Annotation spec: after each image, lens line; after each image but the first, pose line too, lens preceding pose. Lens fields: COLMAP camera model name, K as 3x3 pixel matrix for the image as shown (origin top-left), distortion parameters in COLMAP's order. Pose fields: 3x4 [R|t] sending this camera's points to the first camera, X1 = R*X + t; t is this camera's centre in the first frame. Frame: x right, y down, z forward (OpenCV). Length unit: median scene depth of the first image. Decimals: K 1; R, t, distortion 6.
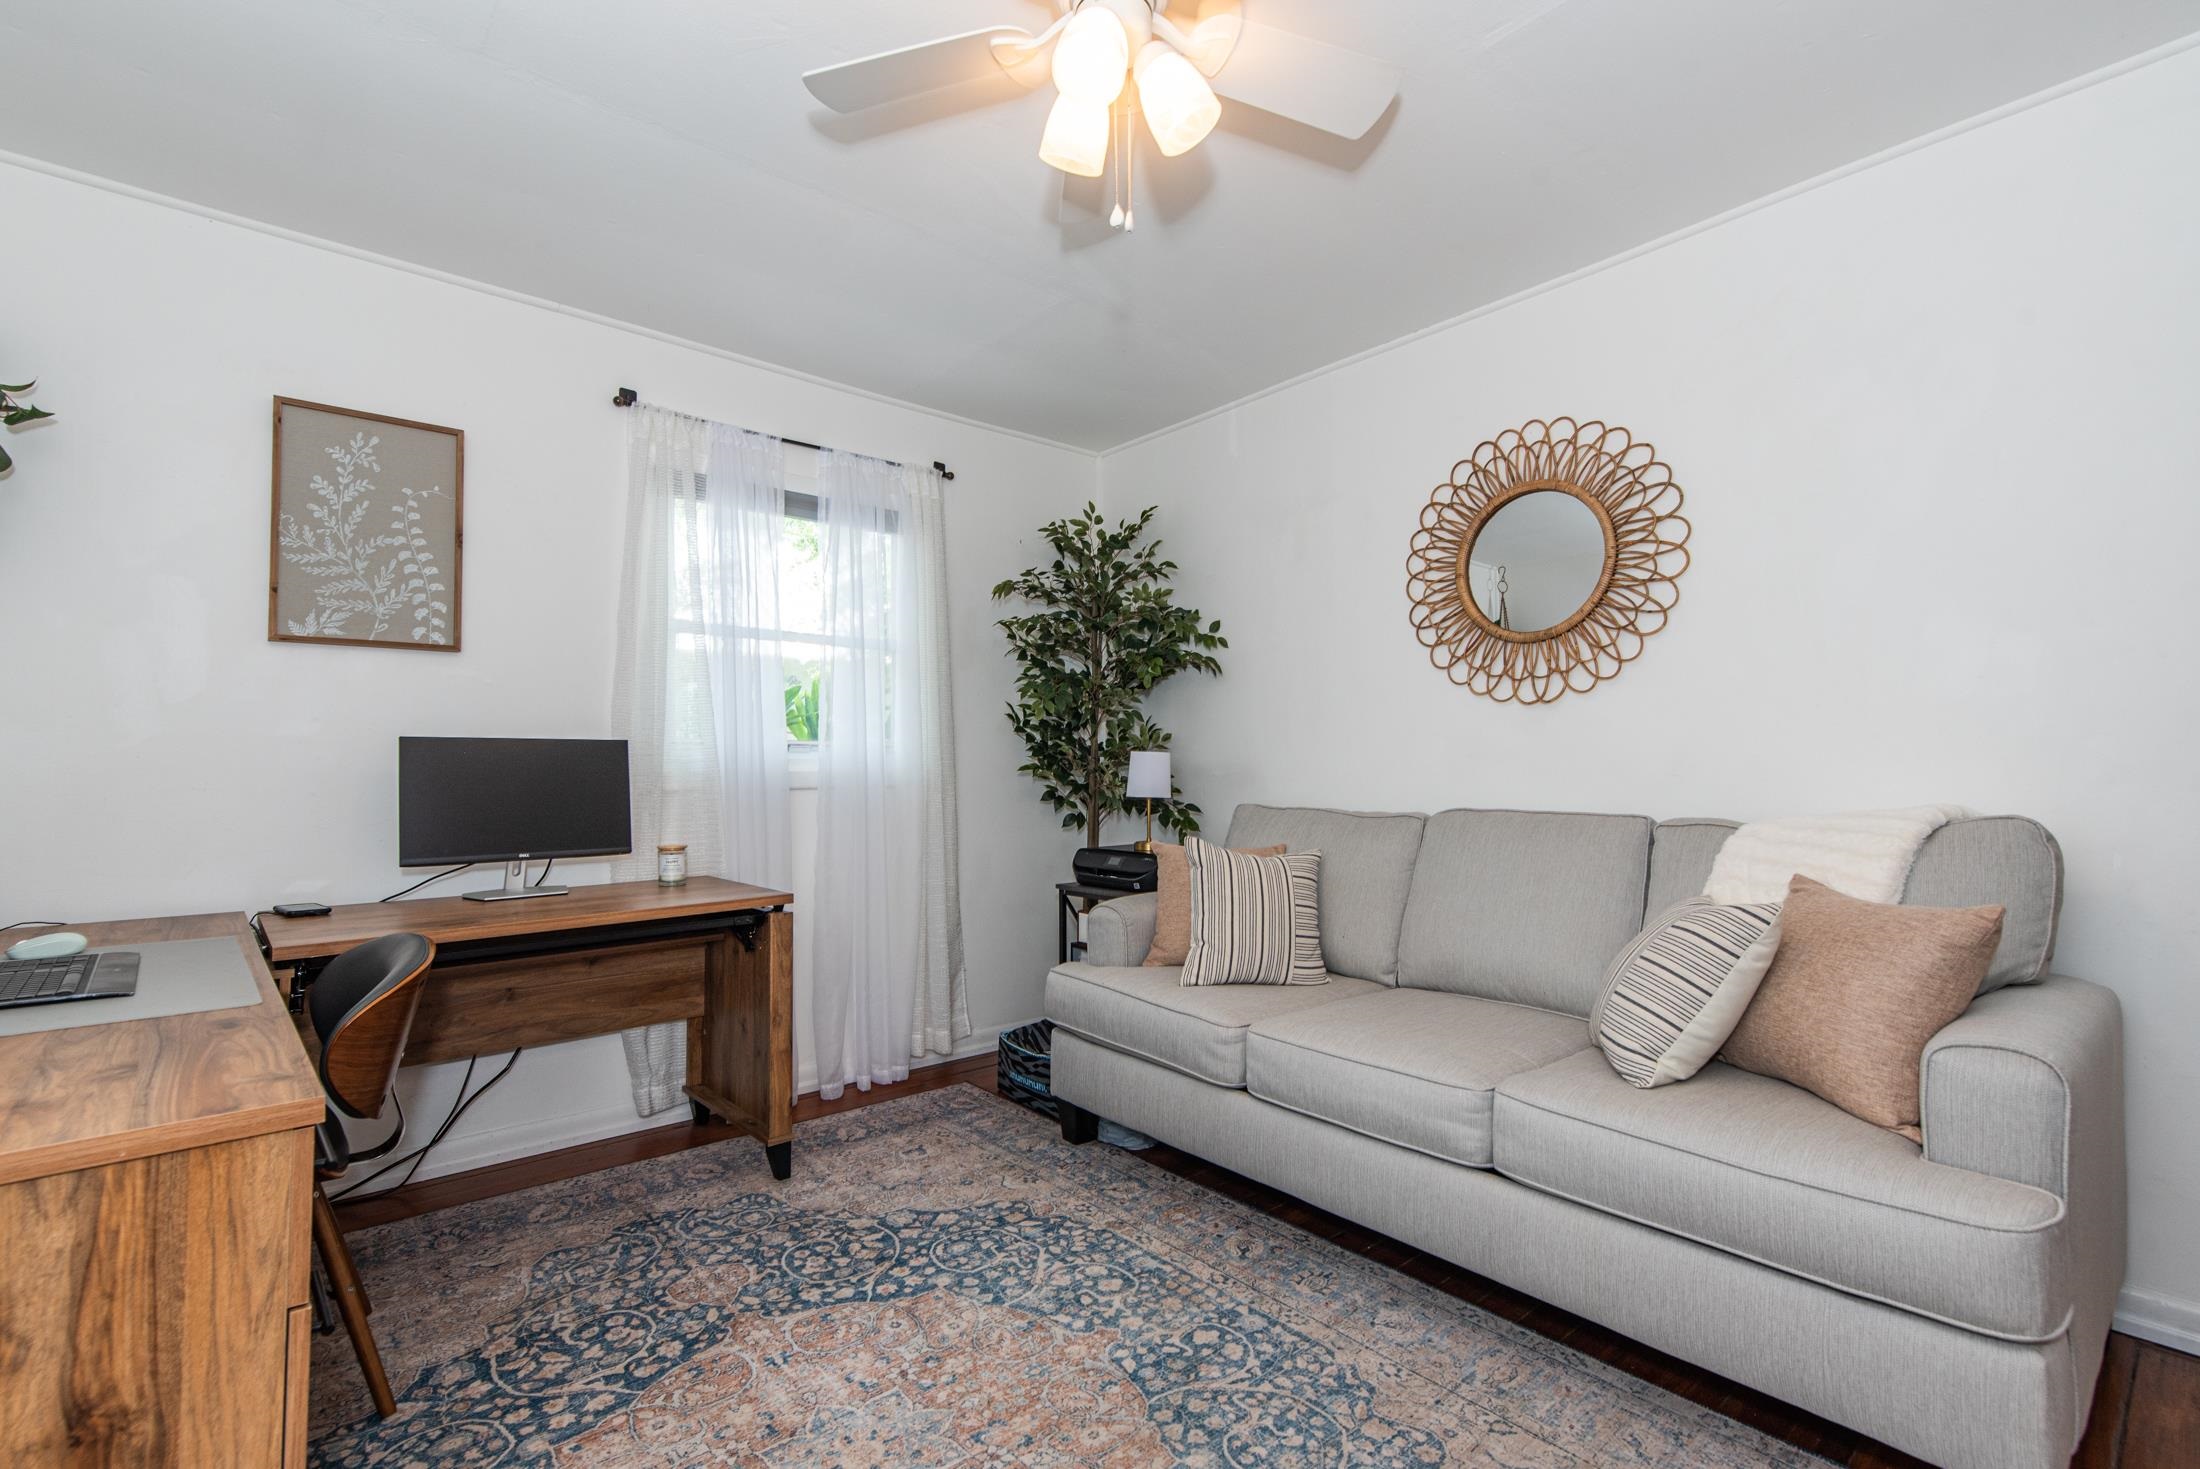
lens RADIAL K [[982.7, 0, 1060.1], [0, 982.7, 726.7], [0, 0, 1]] dist [0.002398, -0.000167]
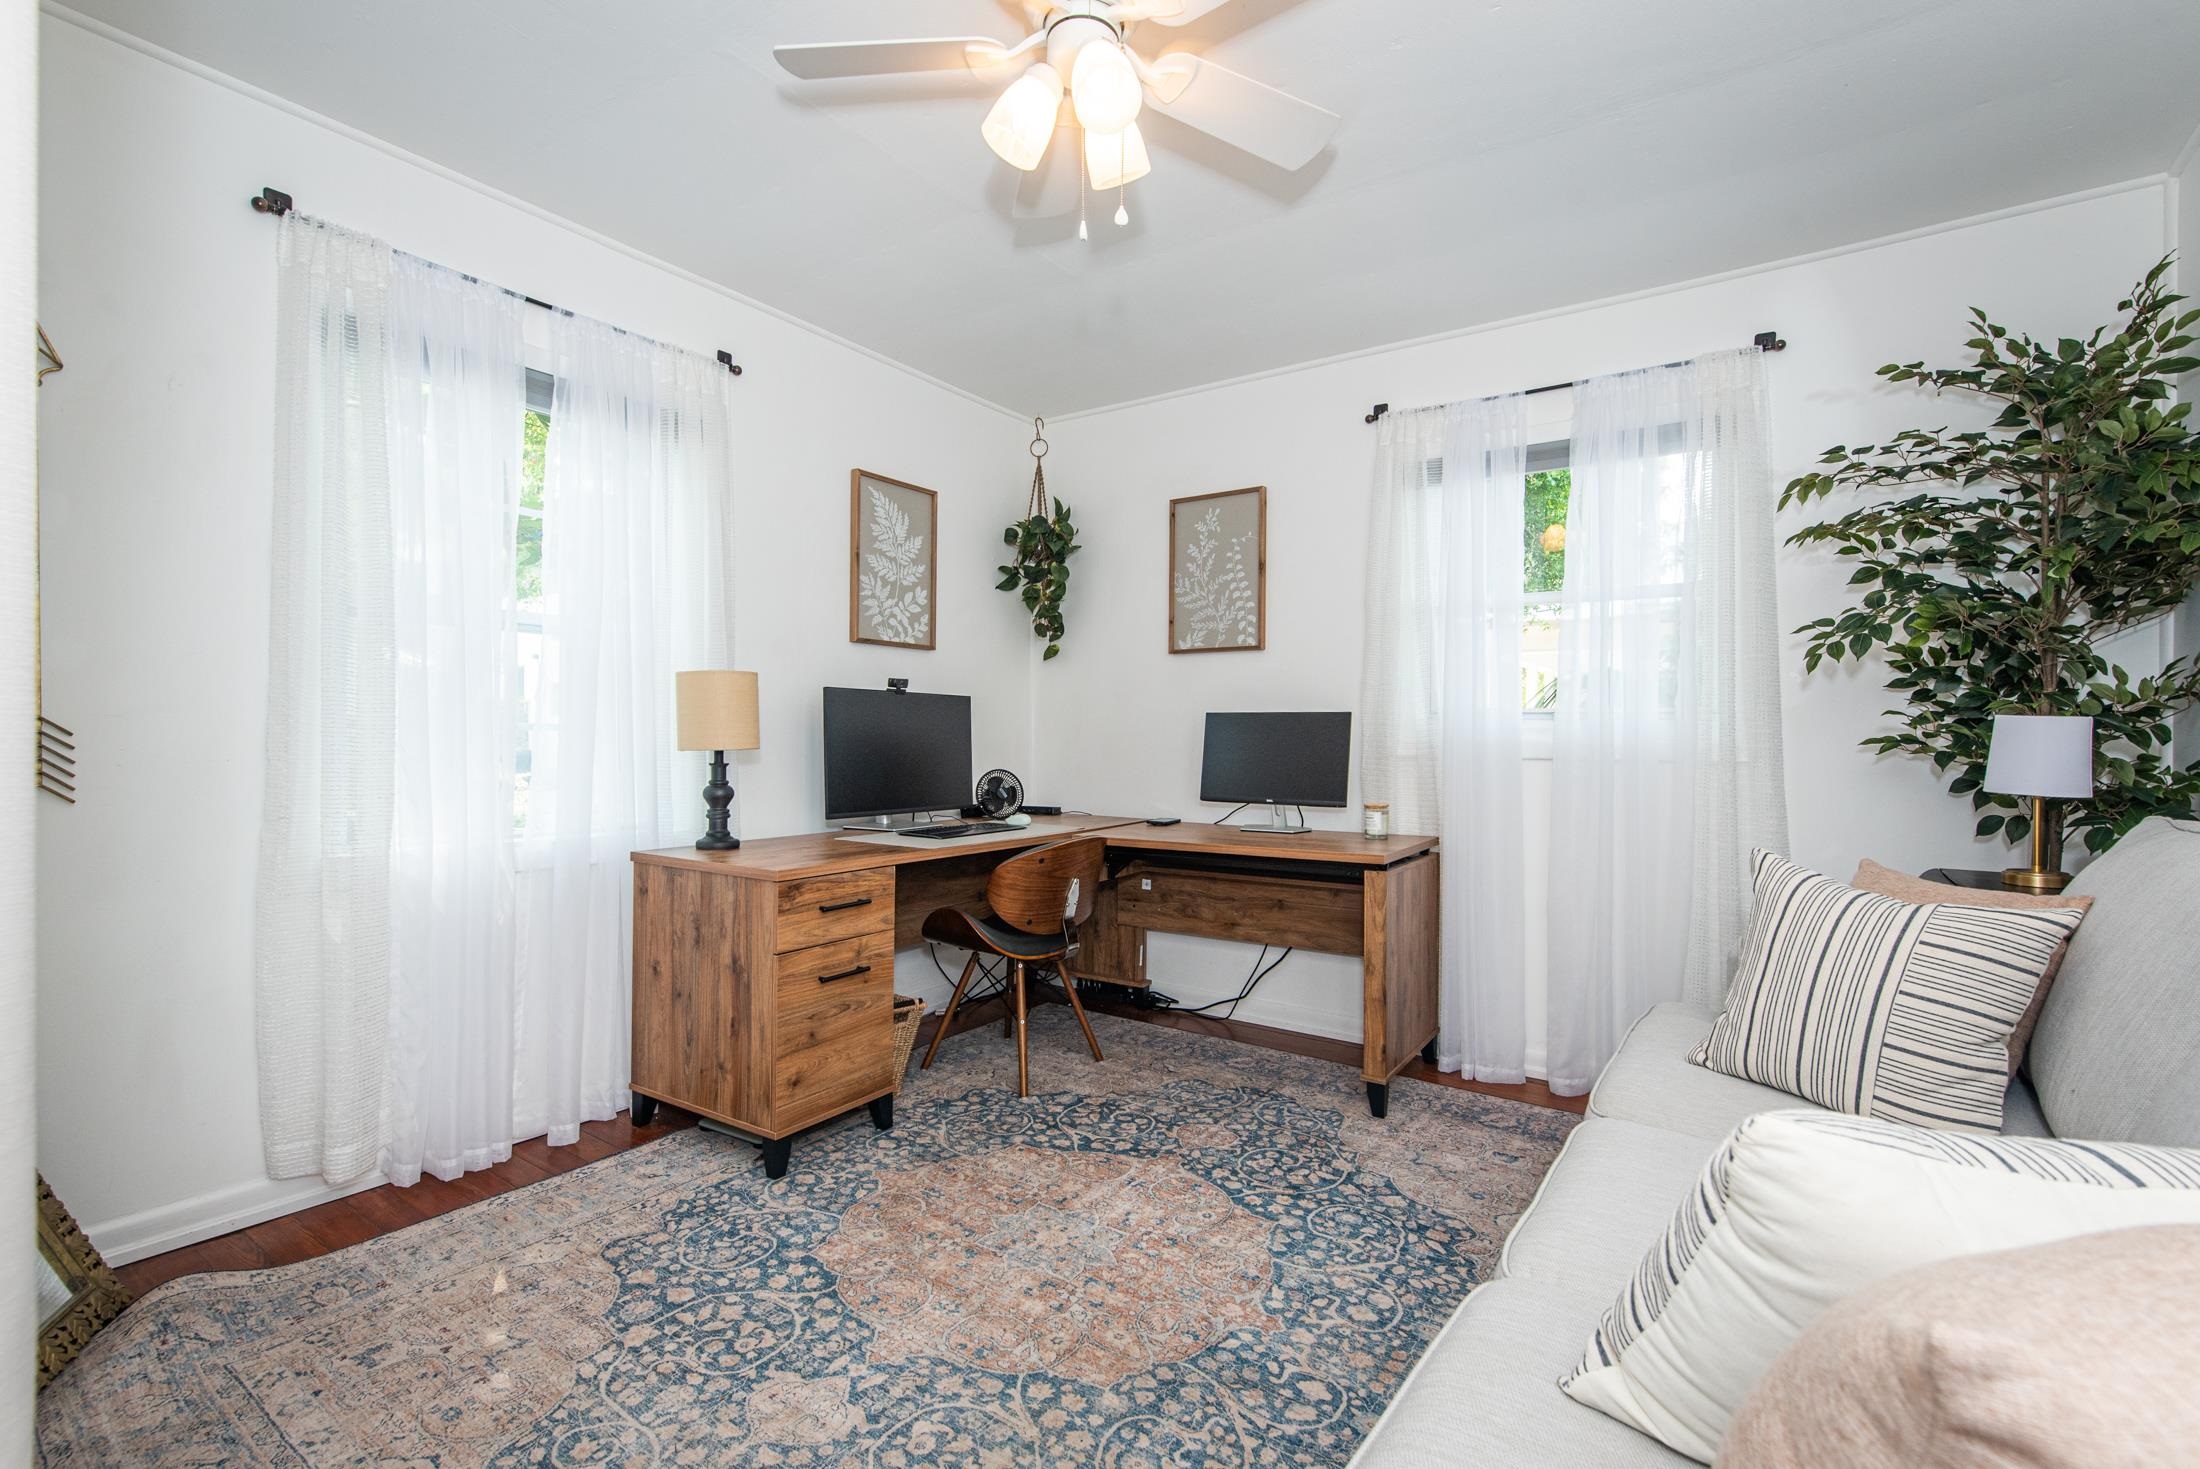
lens RADIAL K [[972.6, 0, 1092.4], [0, 972.6, 731.6], [0, 0, 1]] dist [0.001359, 0.000009]
pose [[0.264478, 0.004408, -0.964382, 0.867666], [0.033555, 0.999342, 0.013771, 0.015603], [0.963808, -0.036002, 0.264156, 0.563249]]
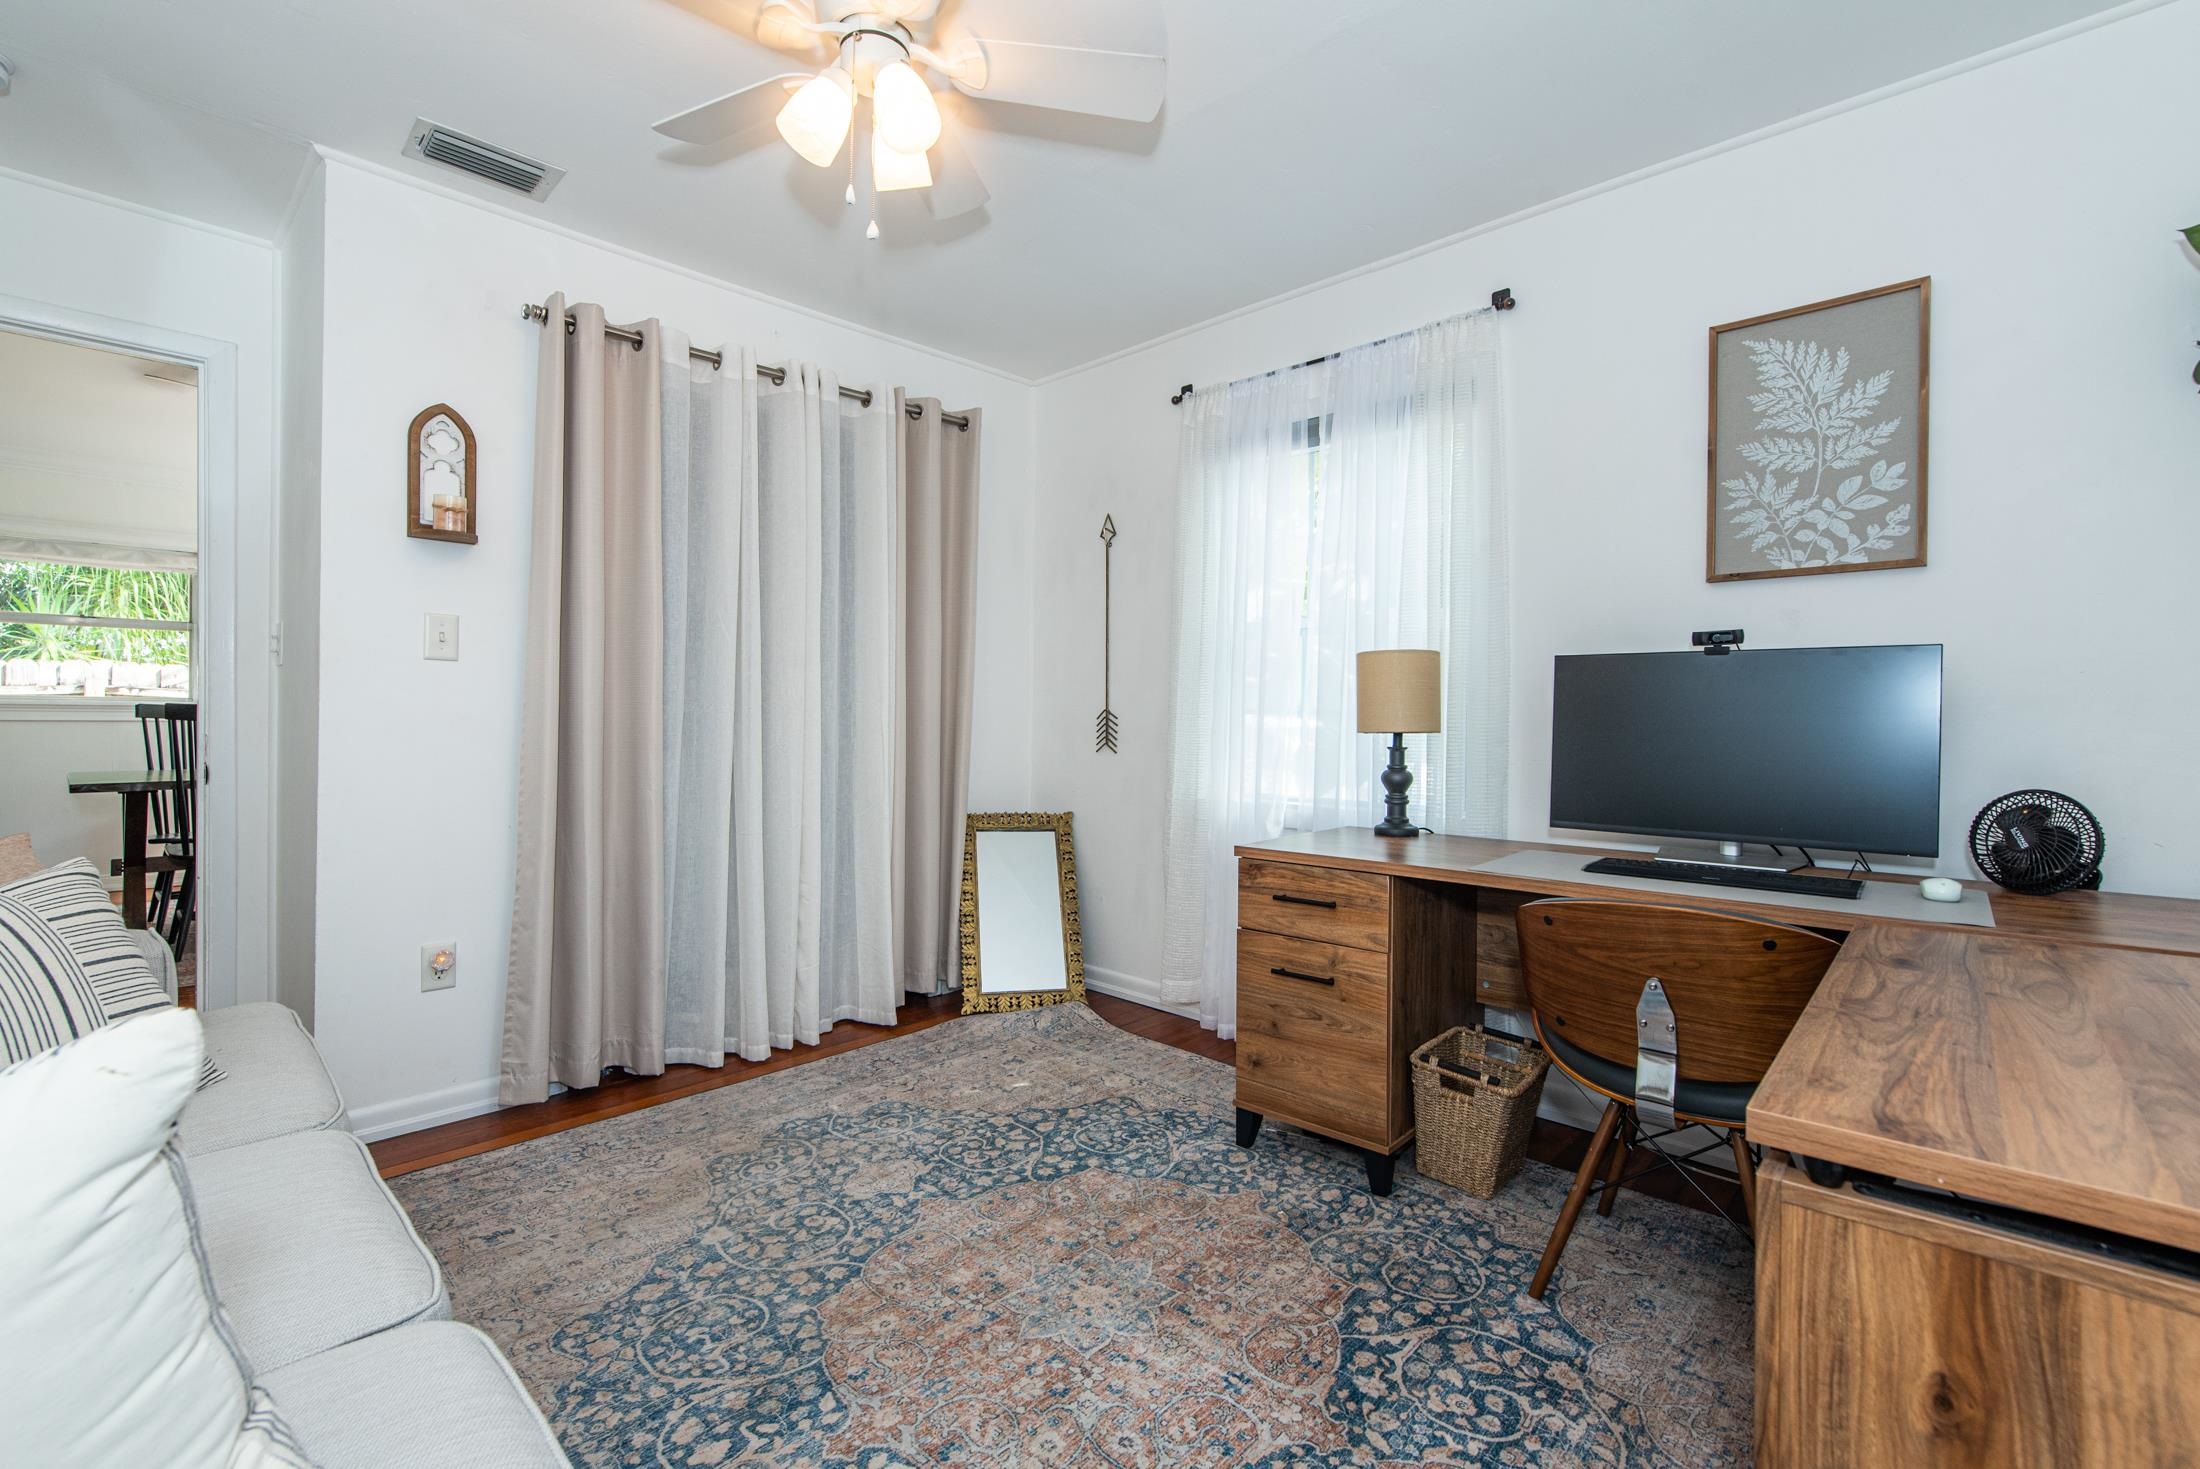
lens RADIAL K [[957.3, 0, 1105.0], [0, 957.3, 719.9], [0, 0, 1]] dist [0.001912, 0.000084]
pose [[-0.990602, -0.004029, -0.136714, -0.046873], [0.002012, 0.999029, -0.044018, 0.083213], [0.136759, -0.043879, -0.989632, 1.681656]]
